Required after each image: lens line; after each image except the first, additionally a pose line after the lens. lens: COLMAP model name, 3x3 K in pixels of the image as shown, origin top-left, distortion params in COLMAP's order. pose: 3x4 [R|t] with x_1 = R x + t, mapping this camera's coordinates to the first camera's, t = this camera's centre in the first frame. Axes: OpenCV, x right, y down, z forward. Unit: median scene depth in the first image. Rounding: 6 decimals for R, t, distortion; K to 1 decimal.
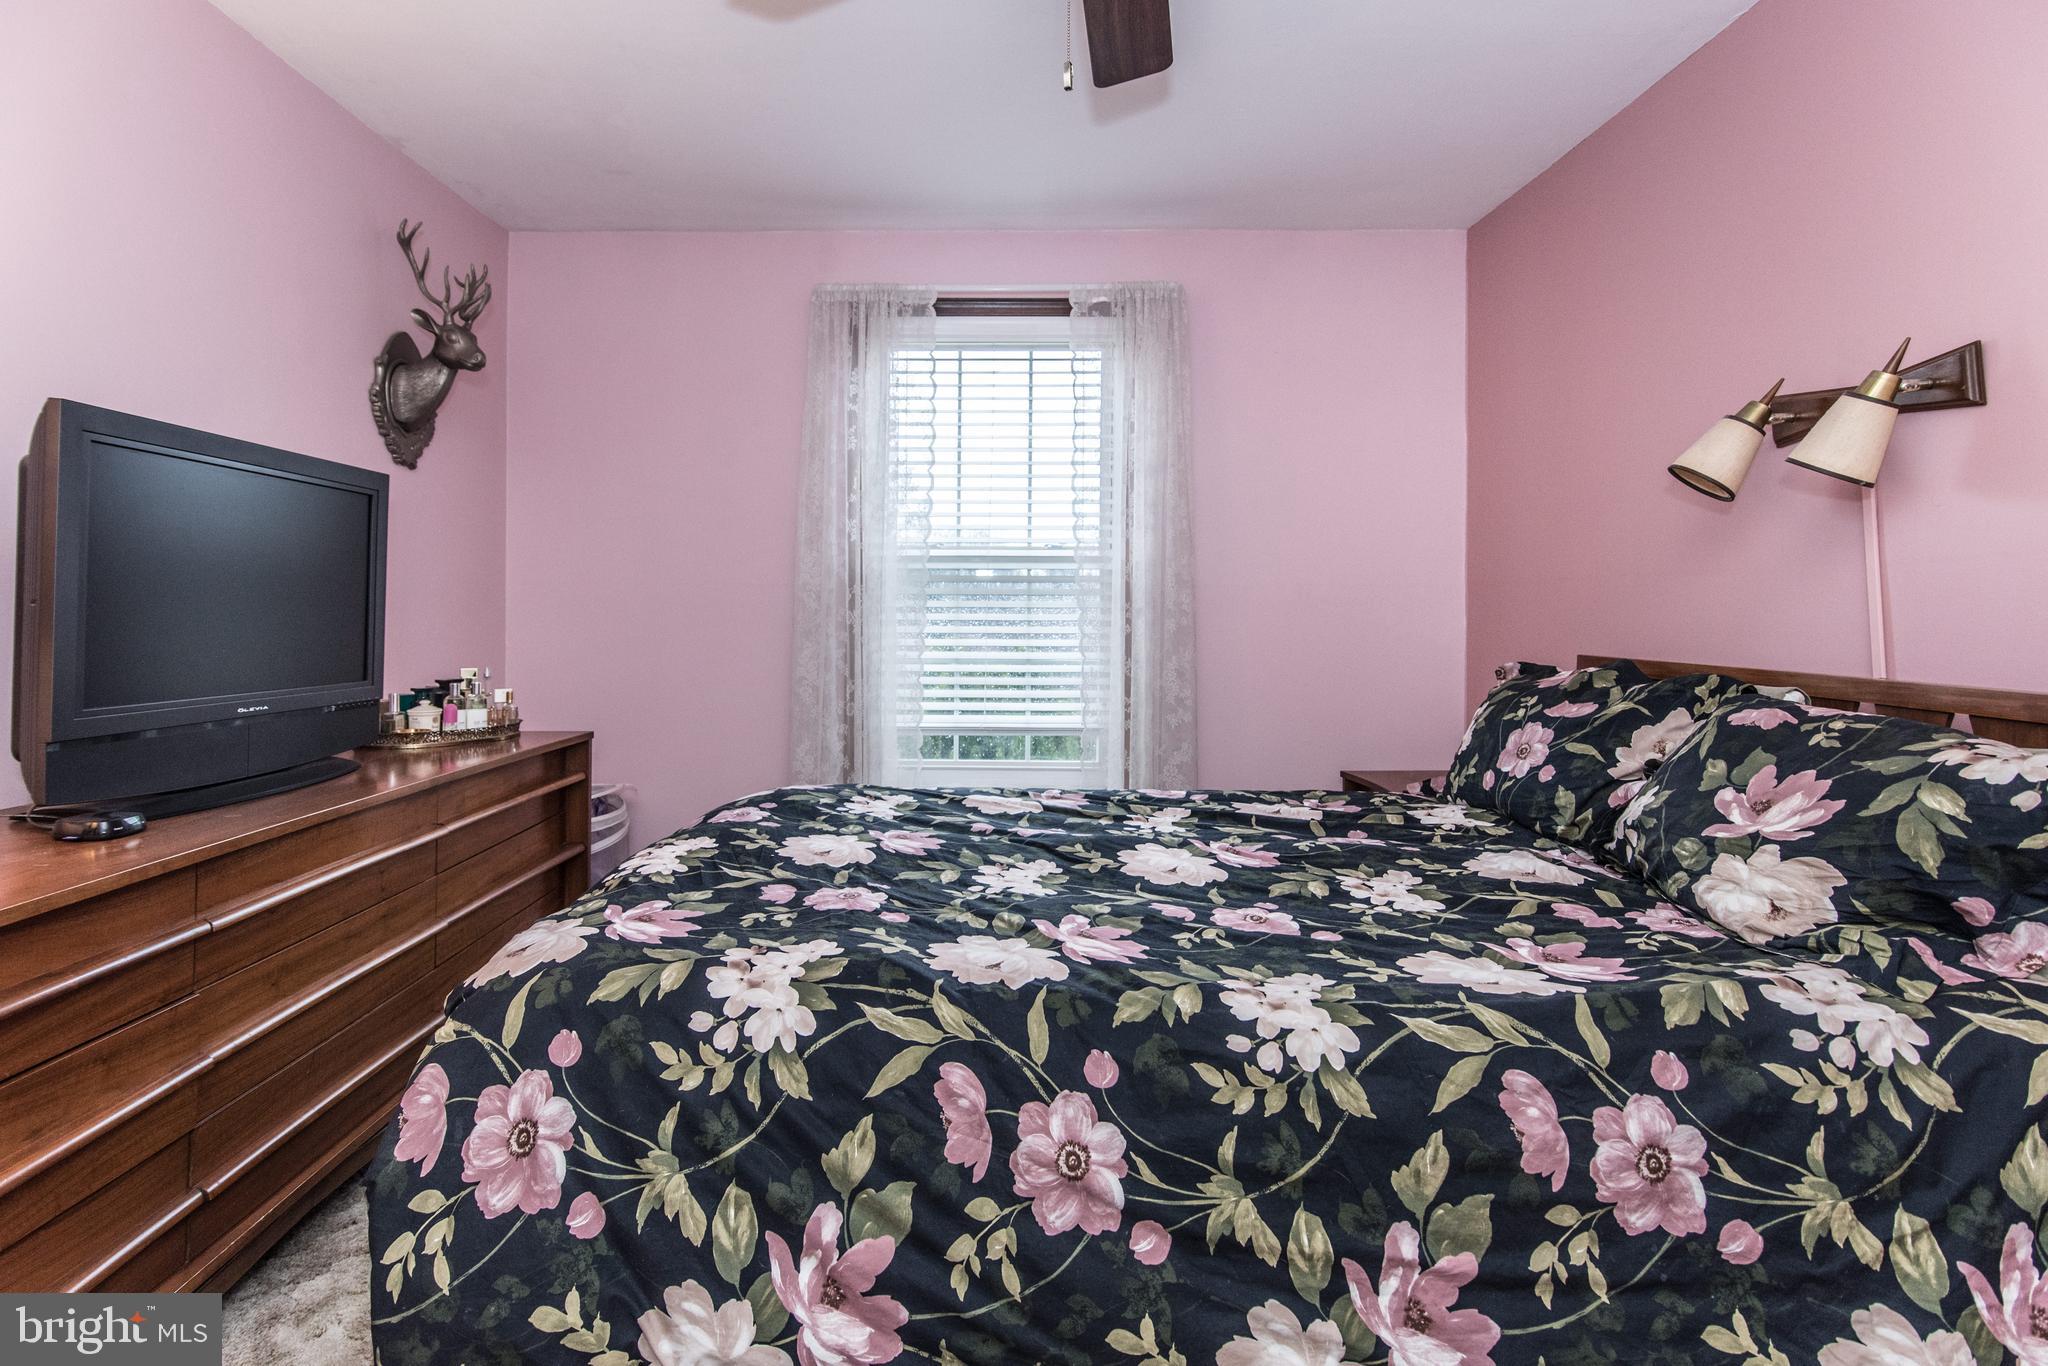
lens RADIAL K [[1105.0, 0, 1019.1], [0, 1105.0, 598.7], [0, 0, 1]] dist [-0.000284, 0.001028]
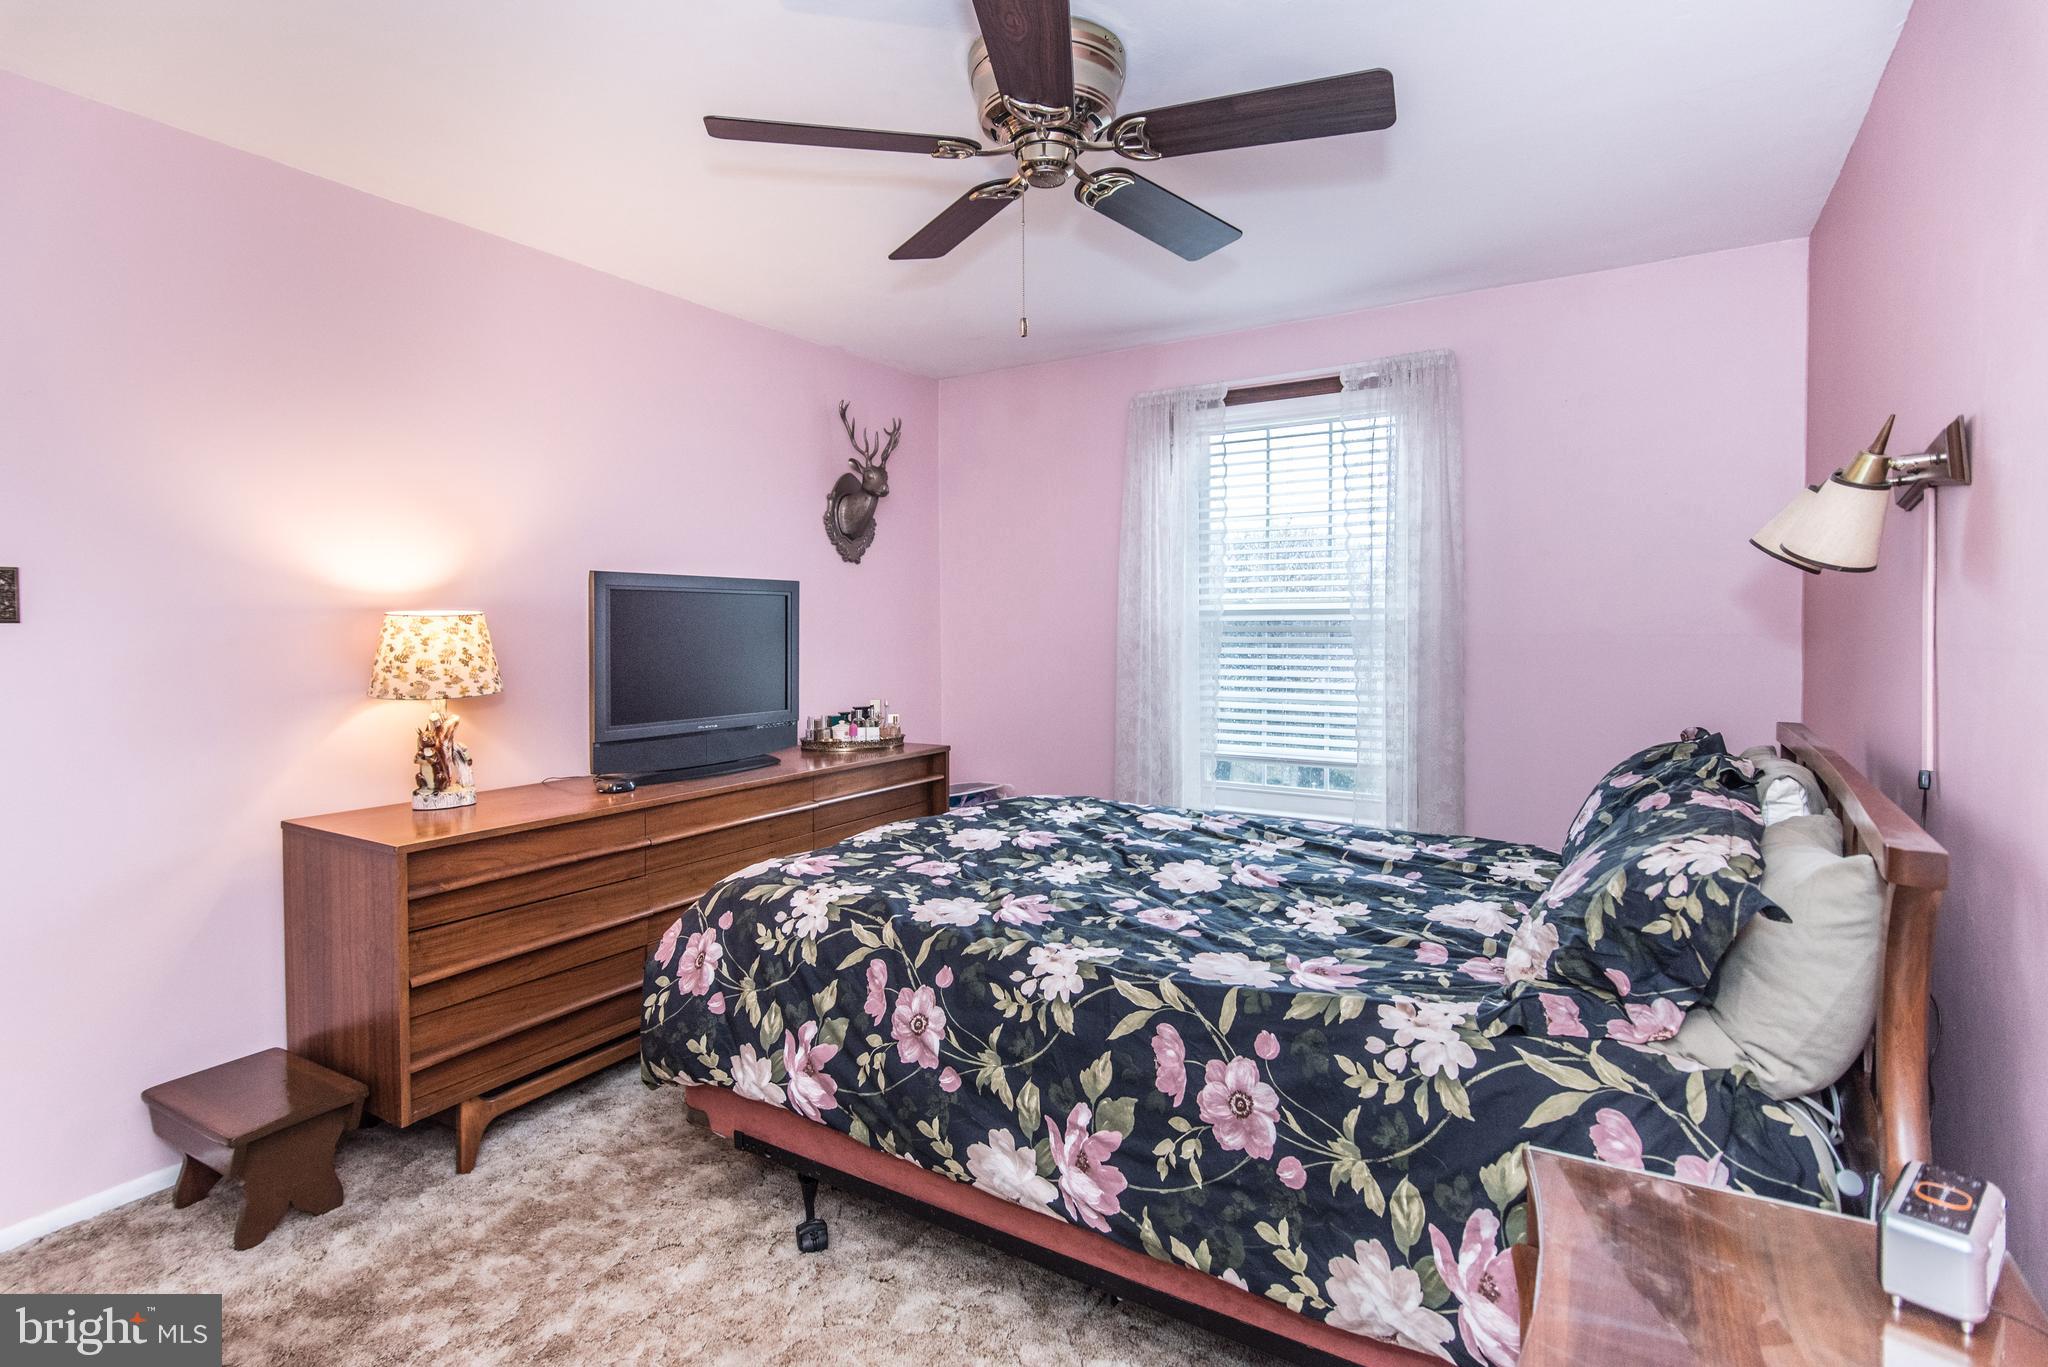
lens RADIAL K [[1038.8, 0, 988.3], [0, 1038.8, 662.9], [0, 0, 1]] dist [0.001558, -0.000573]
pose [[0.843830, 0.010233, -0.536513, 0.994368], [0.014872, 0.998988, 0.042445, -0.113198], [0.536404, -0.043795, 0.842824, -0.265803]]
